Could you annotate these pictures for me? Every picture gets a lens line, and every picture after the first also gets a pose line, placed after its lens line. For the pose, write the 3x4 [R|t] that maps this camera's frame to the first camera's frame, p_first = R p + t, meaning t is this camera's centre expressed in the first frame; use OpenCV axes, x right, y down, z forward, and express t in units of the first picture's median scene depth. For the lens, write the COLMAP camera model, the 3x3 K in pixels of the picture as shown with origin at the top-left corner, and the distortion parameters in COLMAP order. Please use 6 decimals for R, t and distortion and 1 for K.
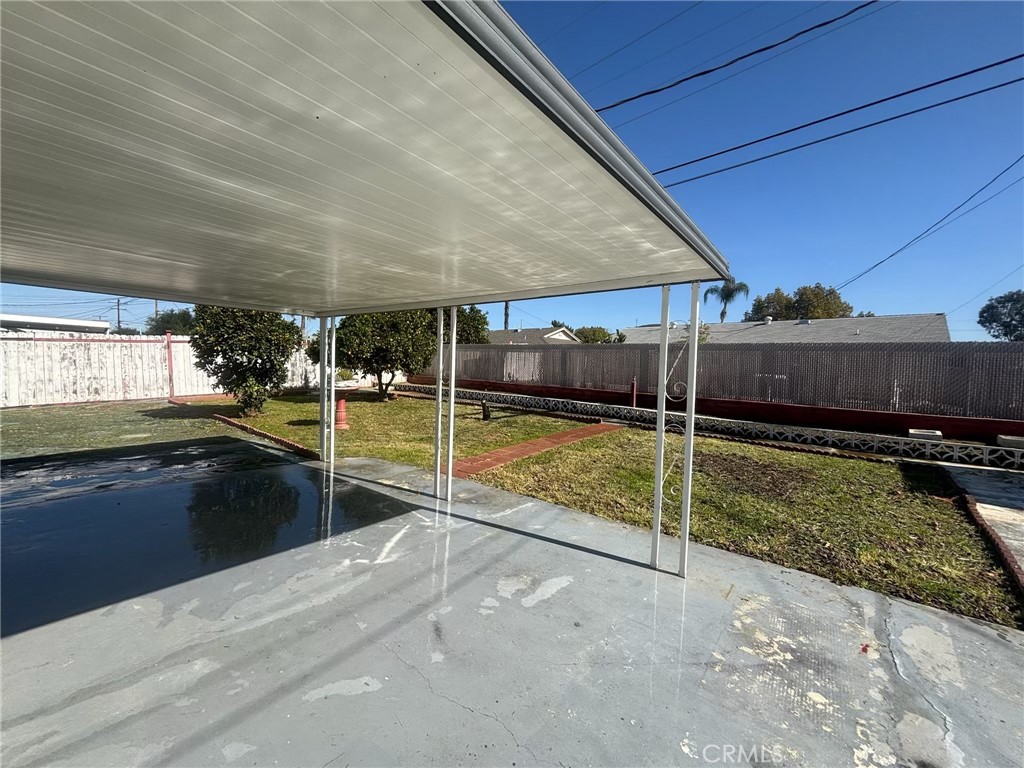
lens RADIAL K [[411.2, 0, 514.6], [0, 411.2, 387.9], [0, 0, 1]] dist [-0.000322, -0.000903]
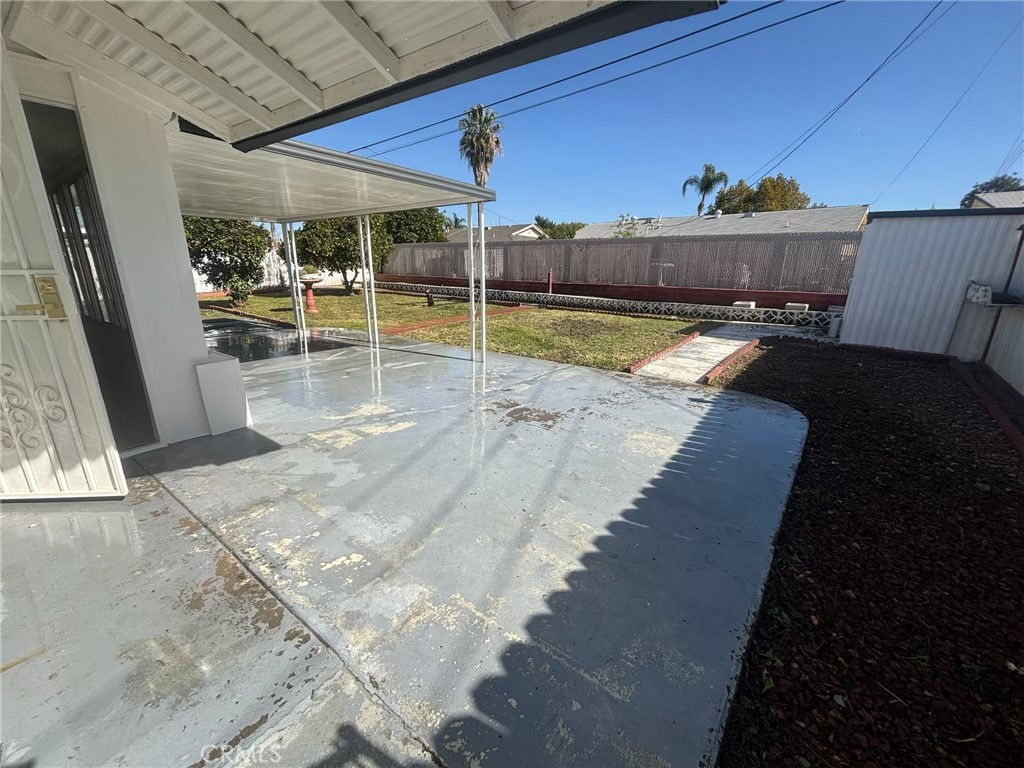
lens RADIAL K [[411.2, 0, 508.5], [0, 411.2, 383.5], [0, 0, 1]] dist [-0.000322, -0.000903]
pose [[0.999588, -0.025406, 0.013369, 0.142542], [0.021840, 0.975191, 0.220283, 0.036594], [-0.018634, -0.219900, 0.975344, -0.266231]]
